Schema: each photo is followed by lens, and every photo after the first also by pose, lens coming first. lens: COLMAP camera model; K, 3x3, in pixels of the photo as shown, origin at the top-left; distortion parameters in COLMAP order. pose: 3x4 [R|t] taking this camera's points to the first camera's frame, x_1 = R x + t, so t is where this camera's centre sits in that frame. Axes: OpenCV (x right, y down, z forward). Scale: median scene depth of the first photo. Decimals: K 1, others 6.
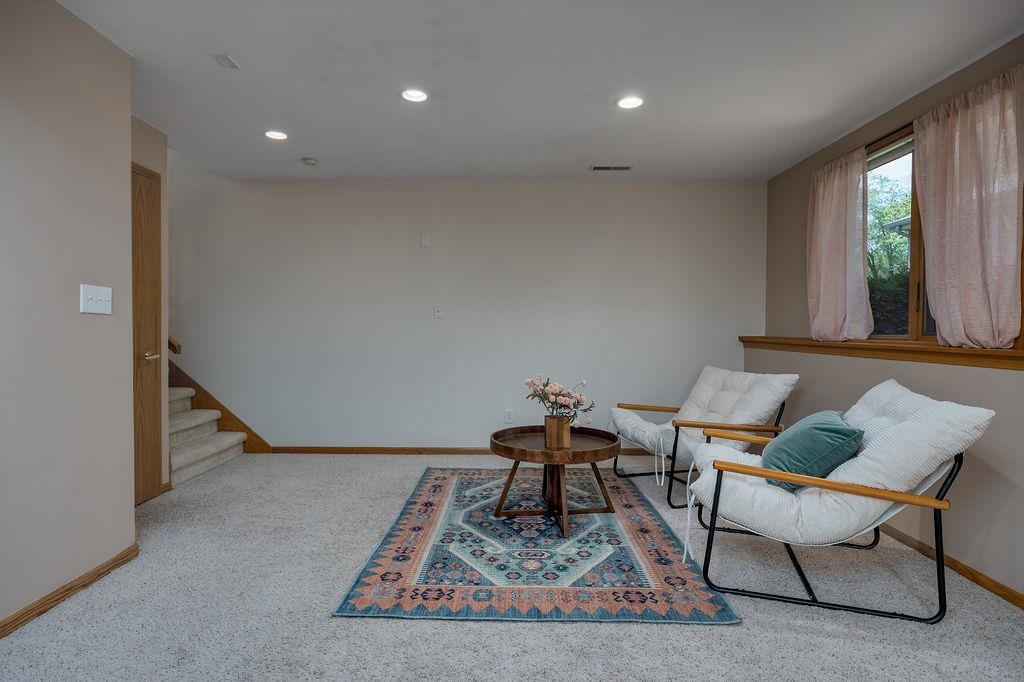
lens RADIAL K [[508.8, 0, 515.9], [0, 508.8, 336.0], [0, 0, 1]] dist [-0.008131, -0.000773]
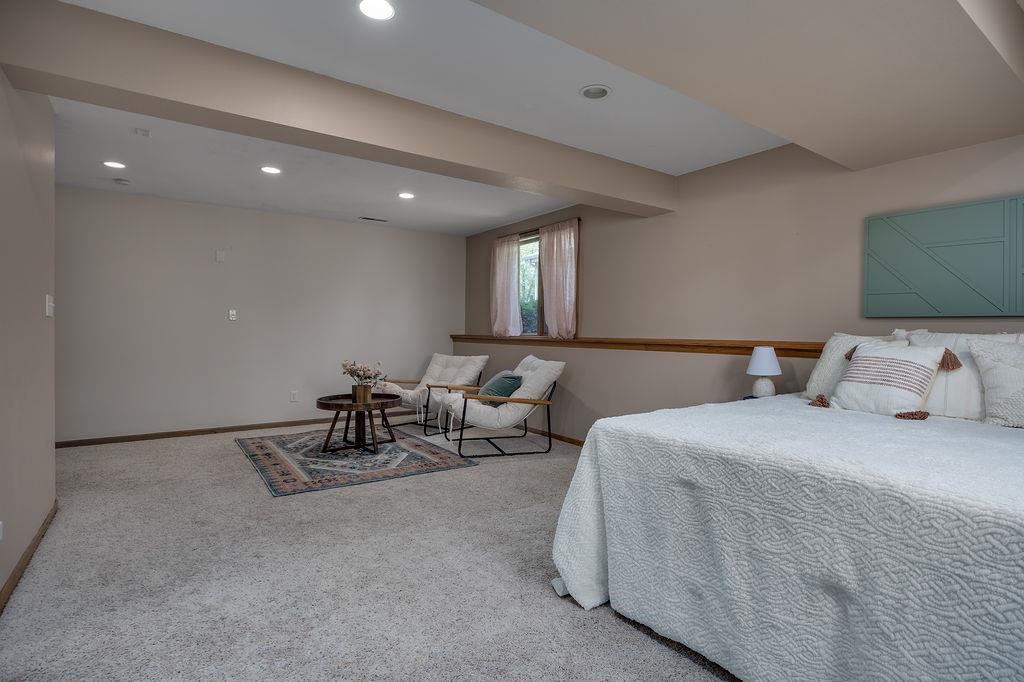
lens RADIAL K [[508.8, 0, 515.9], [0, 508.8, 336.0], [0, 0, 1]] dist [-0.008131, -0.000773]
pose [[0.810327, -0.003795, 0.585966, -0.543644], [0.004271, 0.999991, 0.000571, 0.008373], [-0.585963, 0.002040, 0.810335, -0.670269]]
